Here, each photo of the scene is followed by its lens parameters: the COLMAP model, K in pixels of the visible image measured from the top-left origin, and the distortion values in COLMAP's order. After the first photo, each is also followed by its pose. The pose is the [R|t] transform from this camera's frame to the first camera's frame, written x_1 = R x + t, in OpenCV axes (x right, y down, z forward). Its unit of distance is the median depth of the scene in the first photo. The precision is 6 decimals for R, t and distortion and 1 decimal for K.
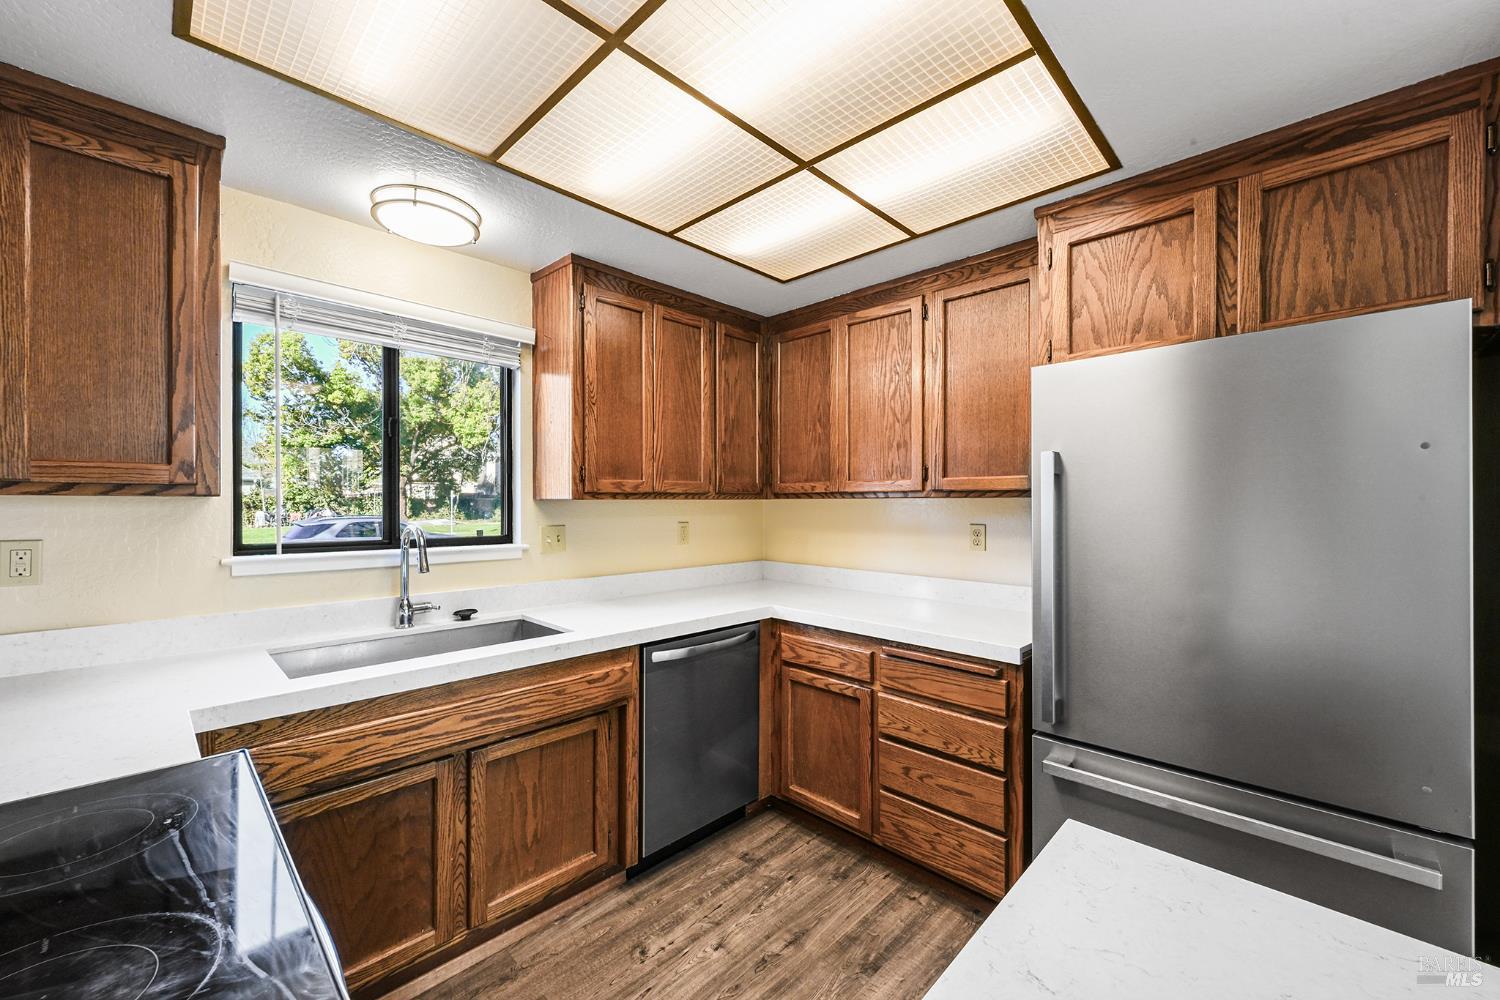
lens RADIAL K [[592.8, 0, 750.0], [0, 592.8, 504.4], [0, 0, 1]] dist [-0.000730, 0.001085]
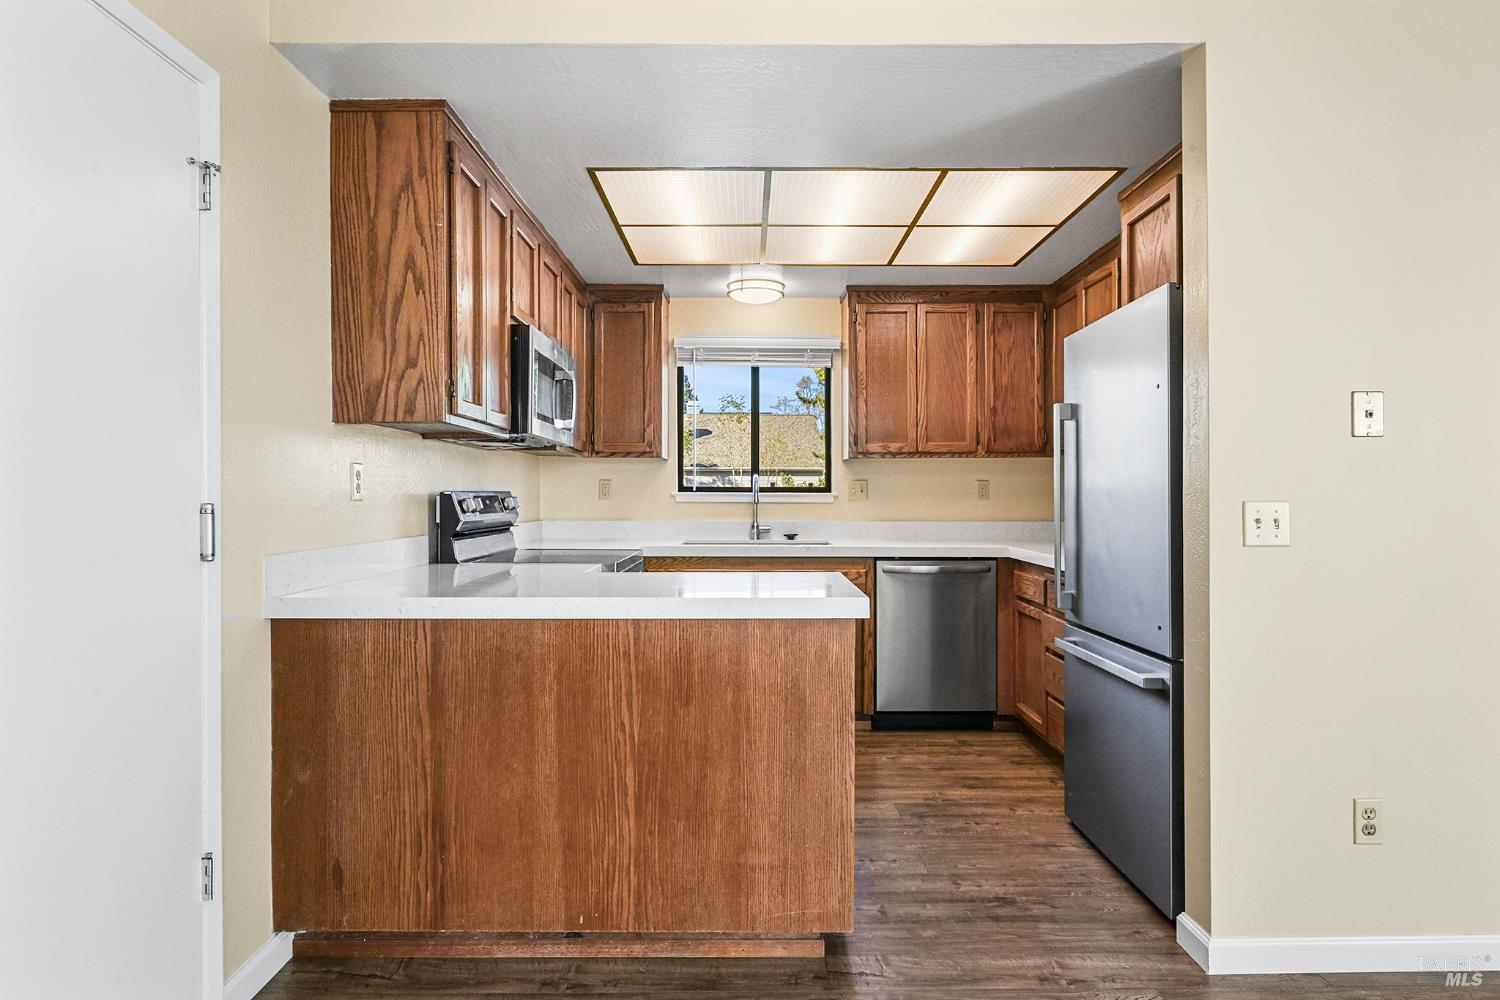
lens RADIAL K [[865.2, 0, 746.8], [0, 865.2, 493.4], [0, 0, 1]] dist [-0.003188, 0.002842]
pose [[0.695505, -0.004649, -0.718506, 1.060695], [-0.001480, 0.999968, -0.007903, 0.096333], [0.718520, 0.006559, 0.695475, -0.635392]]
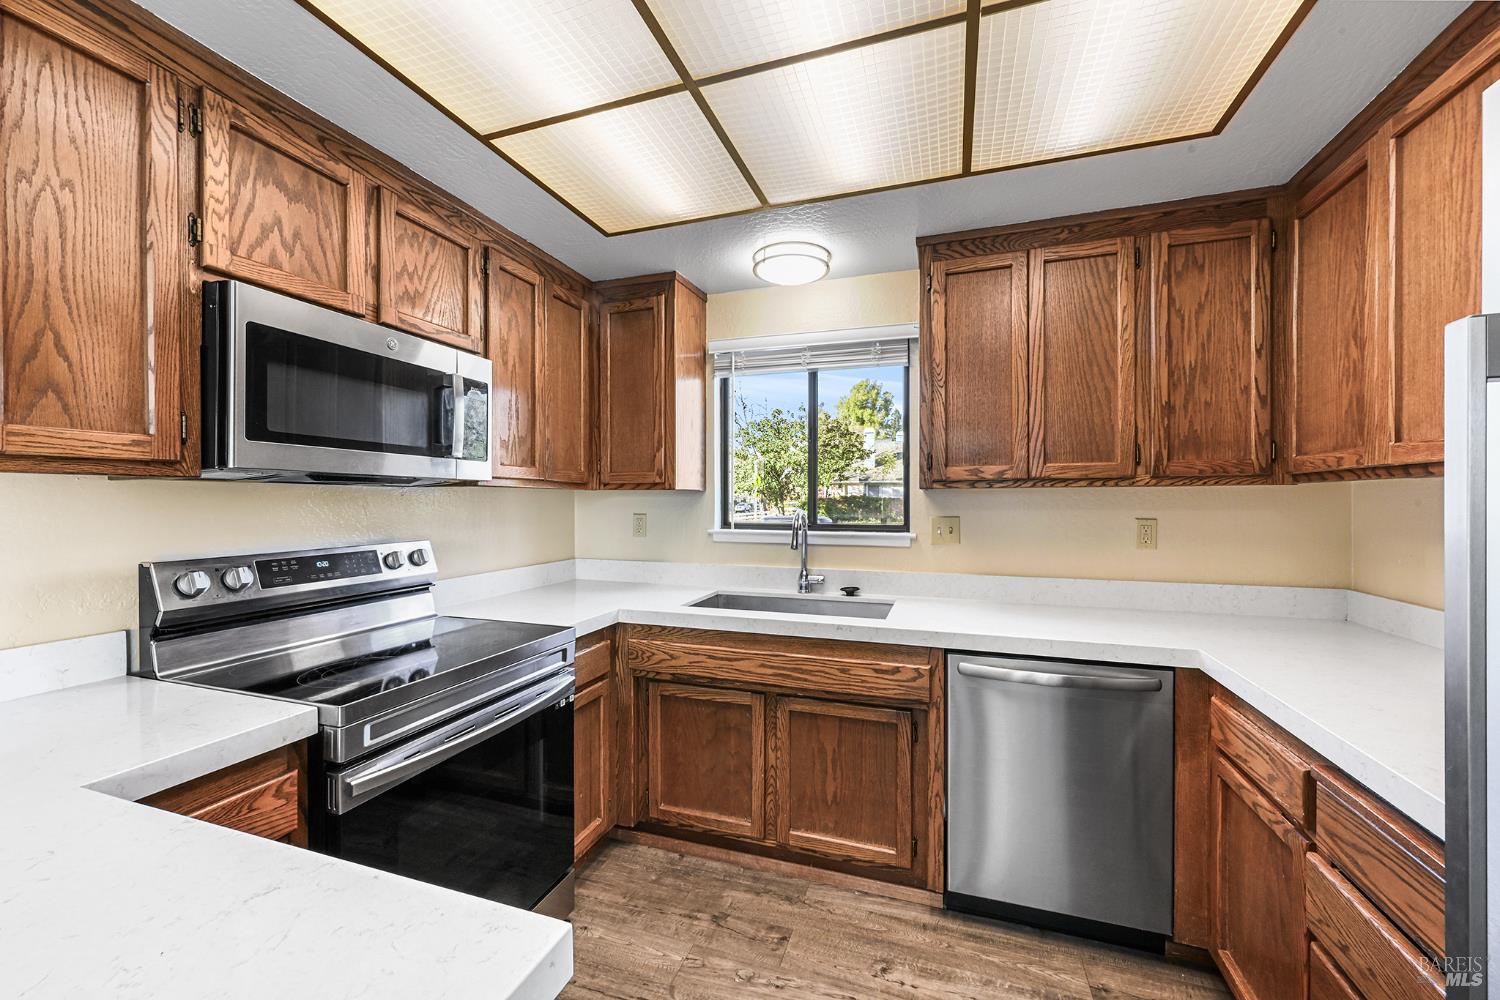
lens RADIAL K [[592.8, 0, 743.5], [0, 592.8, 503.7], [0, 0, 1]] dist [-0.000730, 0.001085]
pose [[0.419846, 0.002253, -0.907593, 0.487055], [-0.002320, 0.999996, 0.001409, 0.016255], [0.907593, 0.001514, 0.419849, 0.342864]]
